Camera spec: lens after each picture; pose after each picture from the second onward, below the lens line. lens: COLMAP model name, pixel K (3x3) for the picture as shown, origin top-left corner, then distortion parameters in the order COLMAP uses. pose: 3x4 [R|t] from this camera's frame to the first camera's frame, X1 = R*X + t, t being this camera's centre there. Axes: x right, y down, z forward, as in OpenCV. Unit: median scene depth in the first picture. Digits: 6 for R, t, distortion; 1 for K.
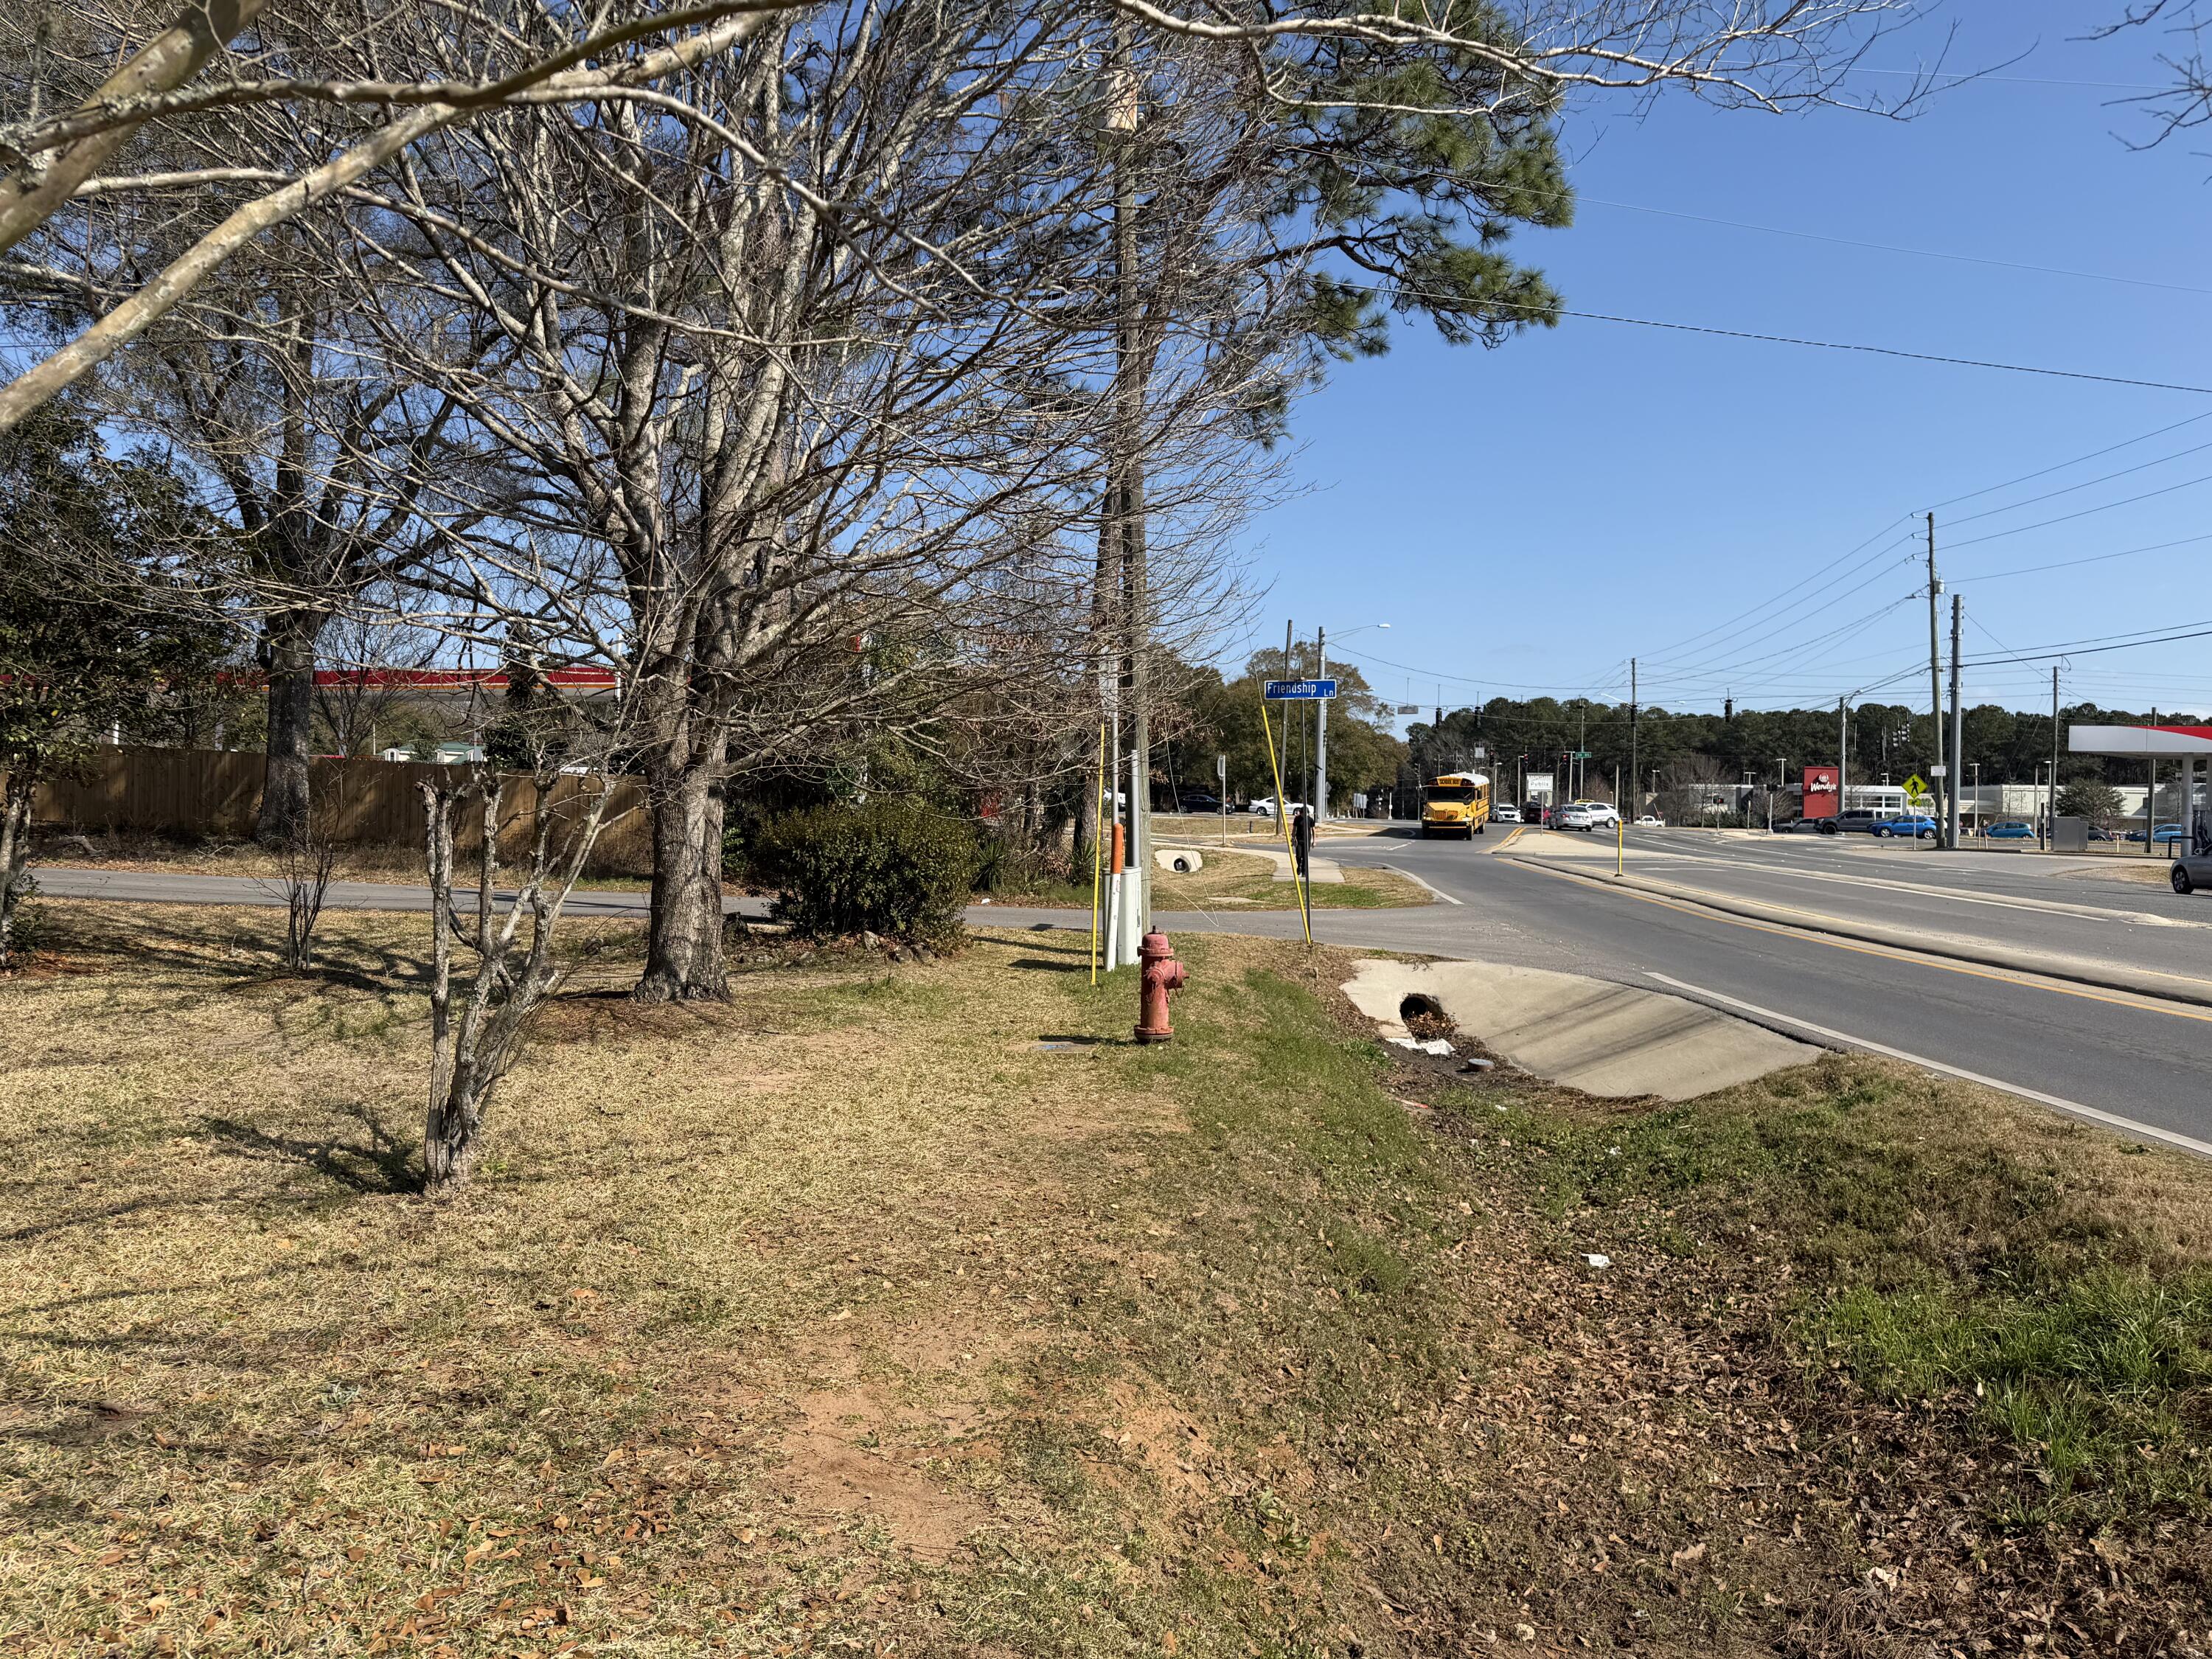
lens RADIAL K [[1557.2, 0, 1090.0], [0, 1557.2, 811.6], [0, 0, 1]] dist [0.057987, -0.062521]
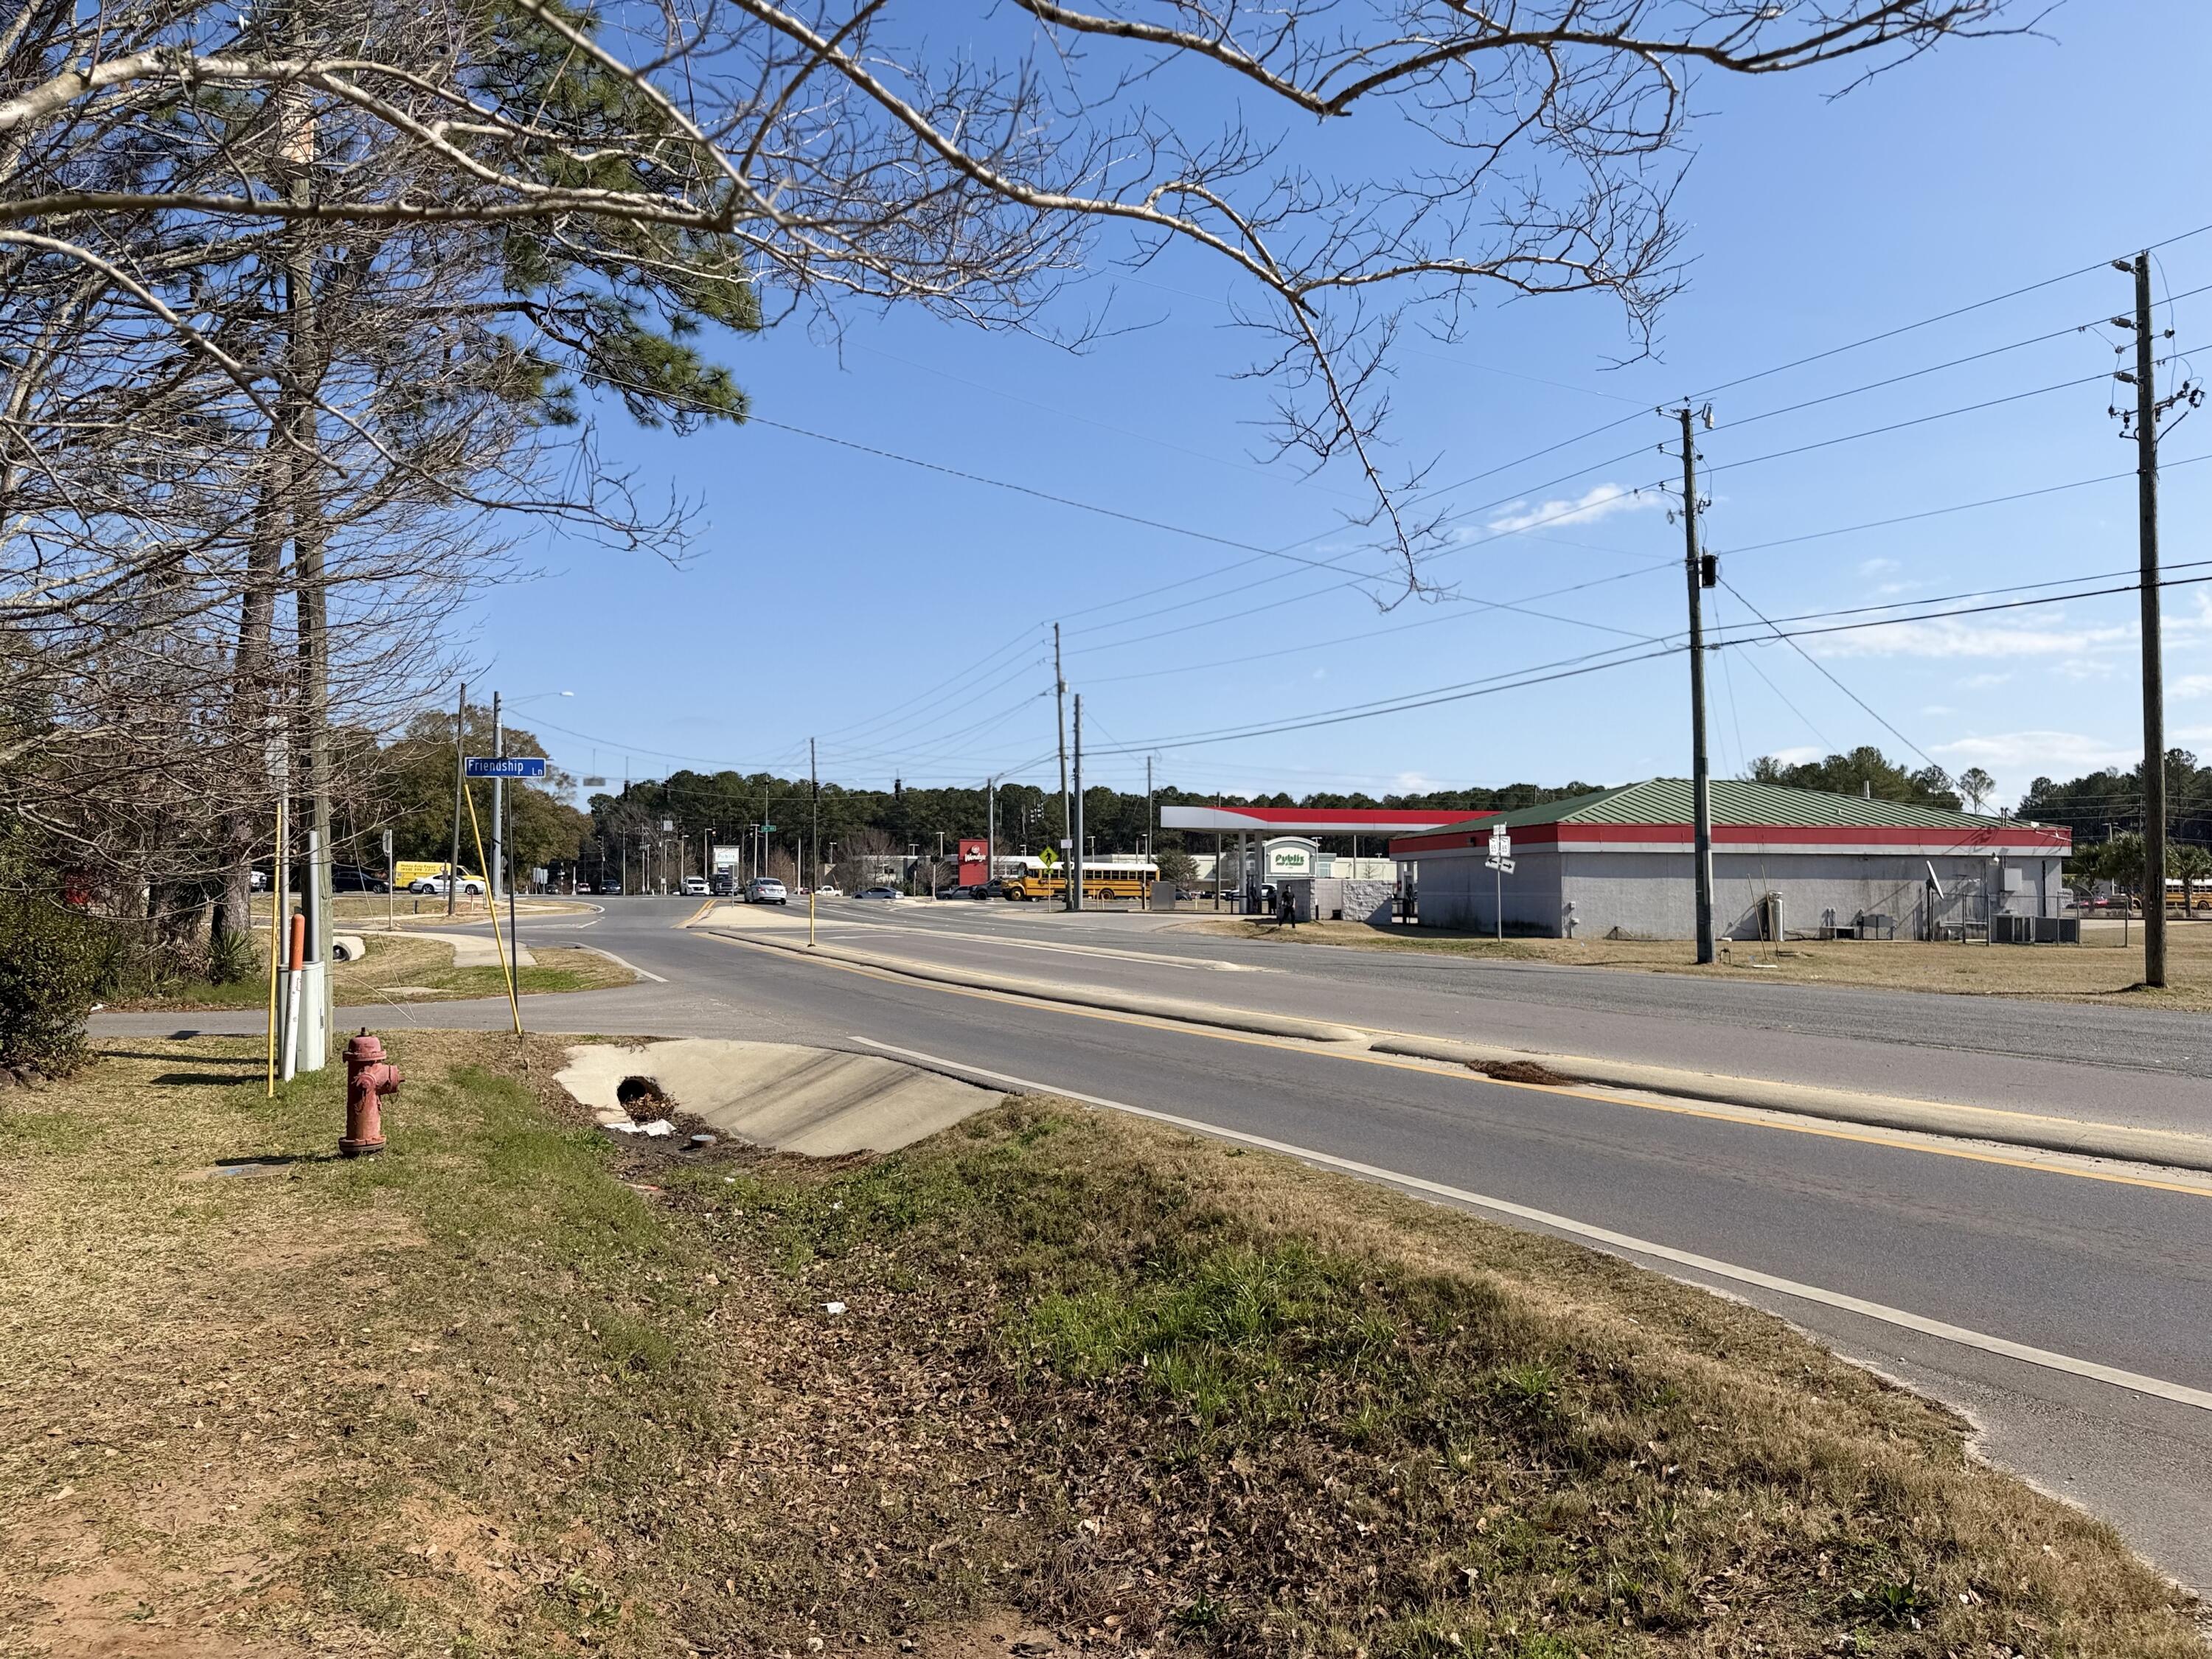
lens RADIAL K [[1547.7, 0, 1086.8], [0, 1547.7, 823.1], [0, 0, 1]] dist [0.126388, -0.180813]
pose [[0.873215, 0.000564, 0.487334, -0.030773], [0.018684, 0.999225, -0.034634, -0.006196], [-0.486976, 0.039349, 0.872528, -0.028581]]
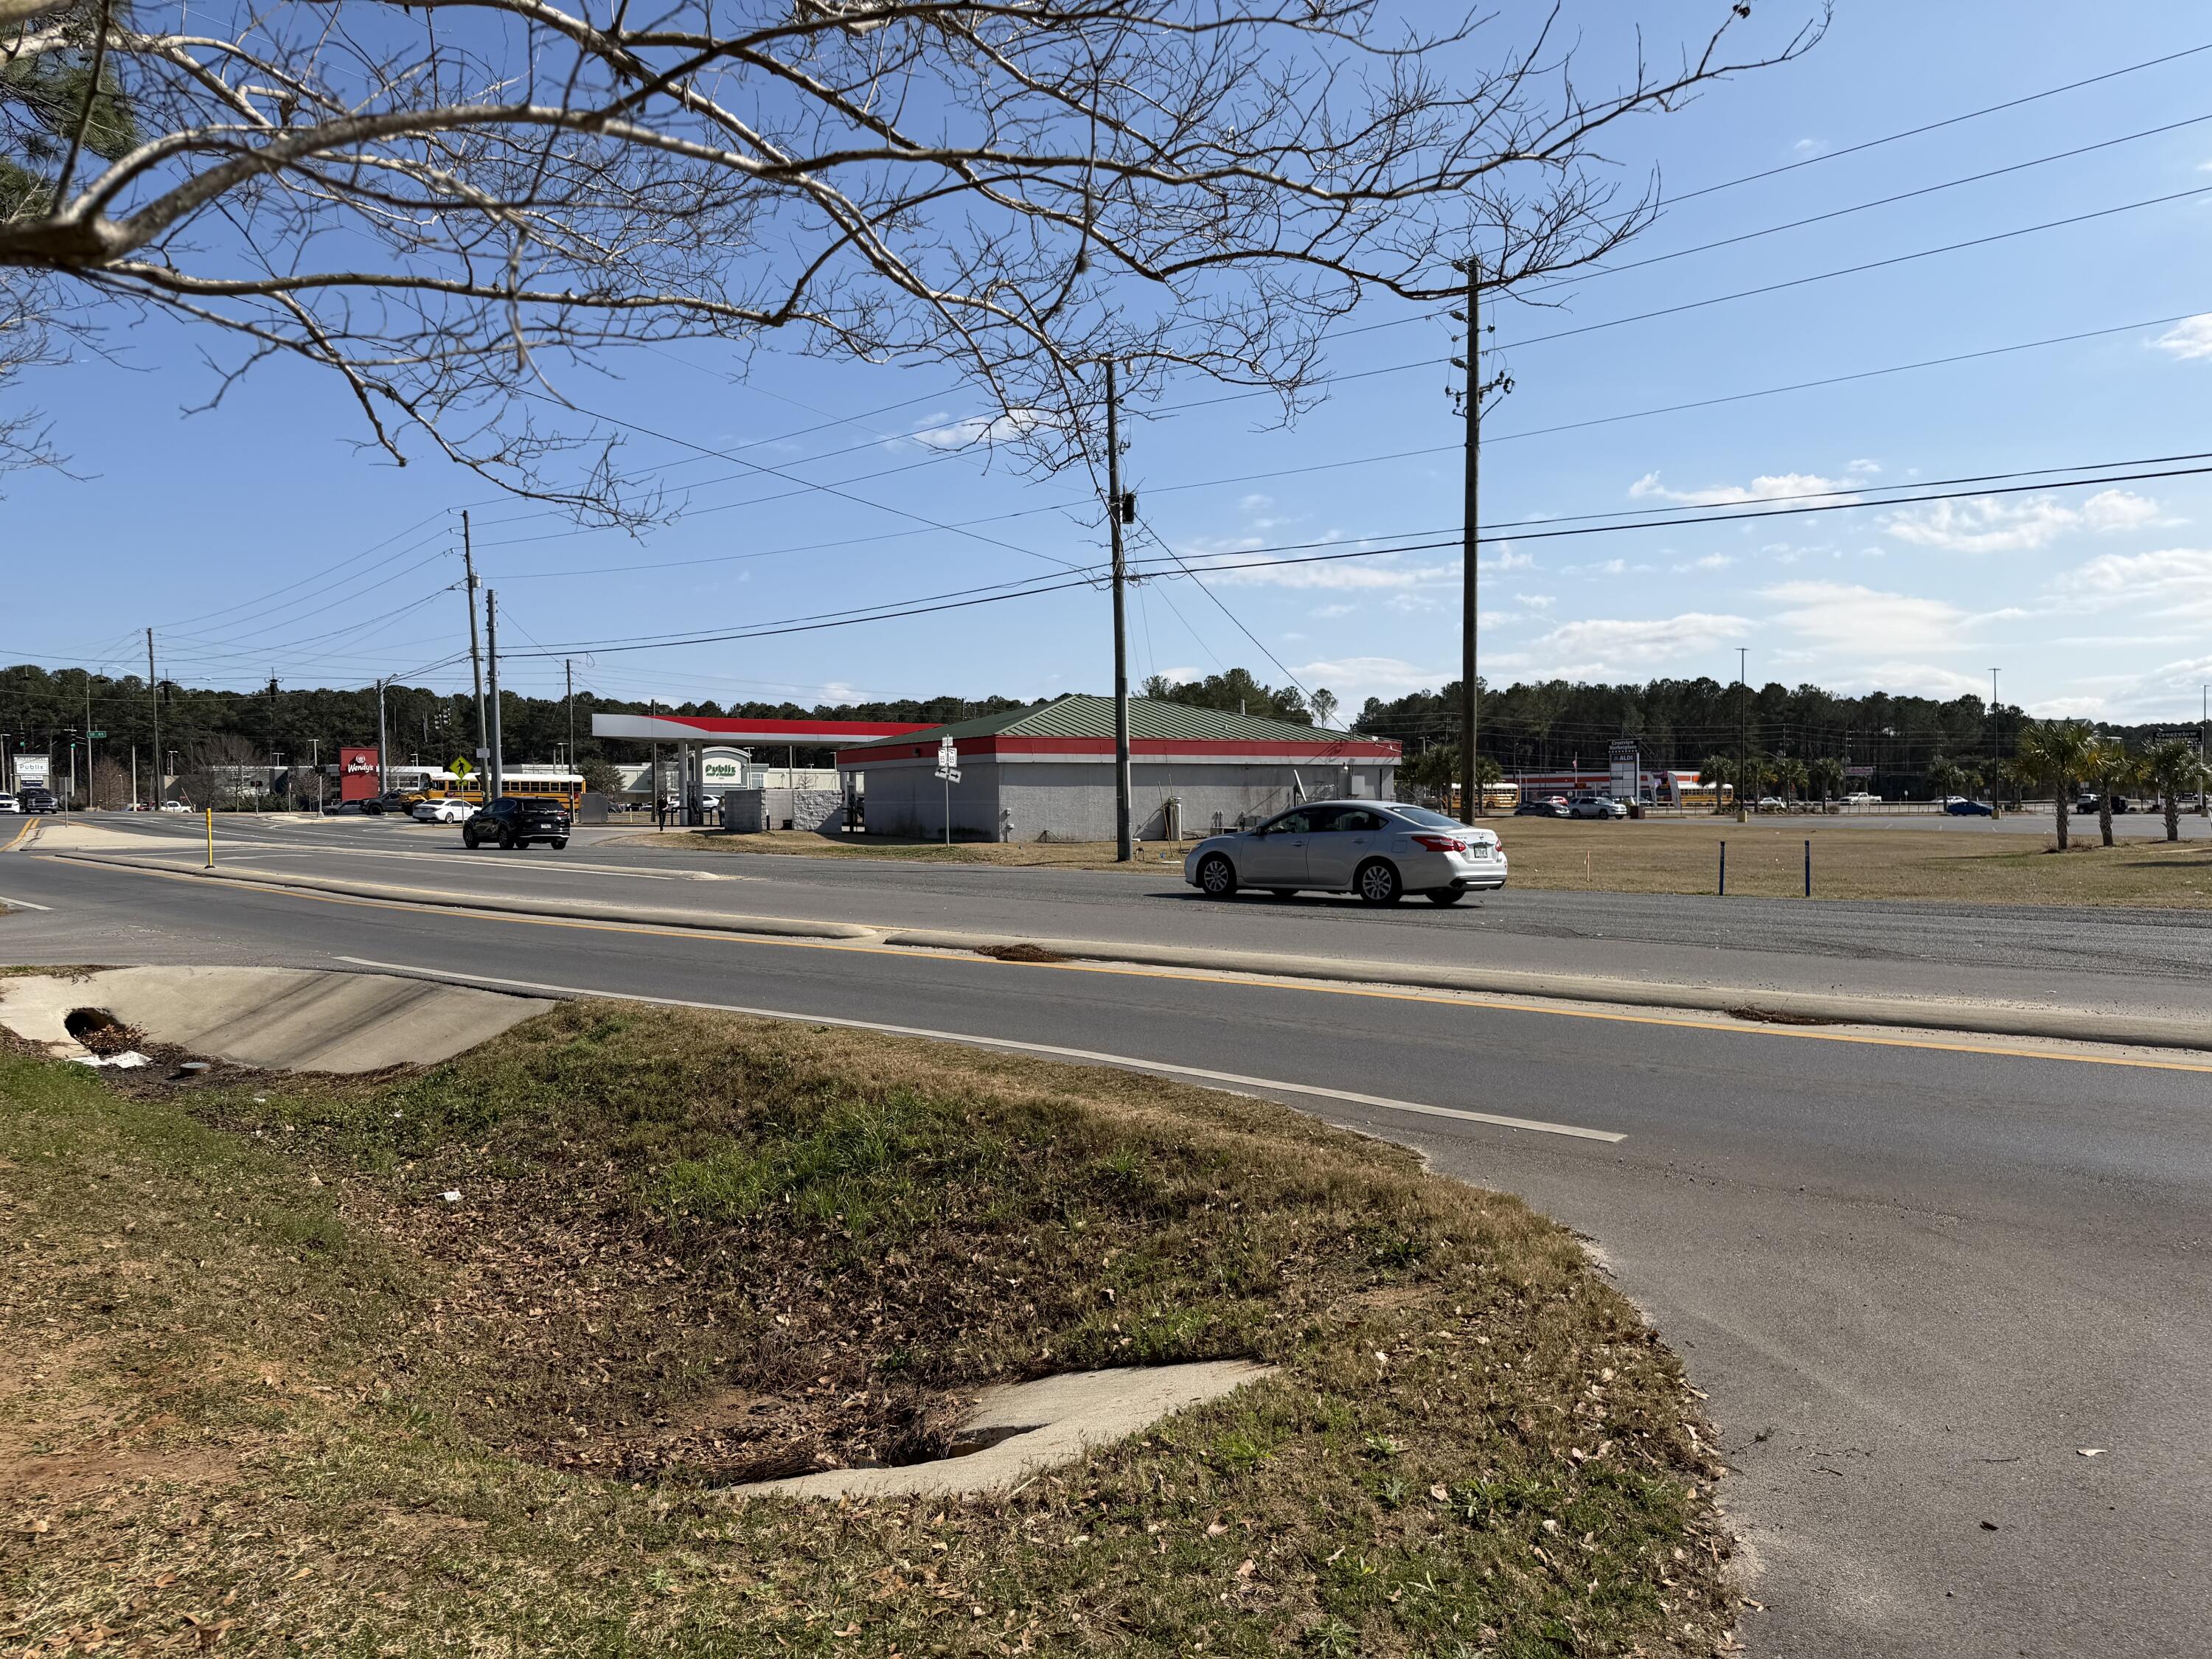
lens RADIAL K [[1547.7, 0, 1086.8], [0, 1547.7, 823.1], [0, 0, 1]] dist [0.126388, -0.180813]
pose [[0.642856, -0.039100, 0.764989, -0.134870], [0.024045, 0.999234, 0.030867, -0.007009], [-0.765610, -0.001449, 0.643304, -0.054319]]
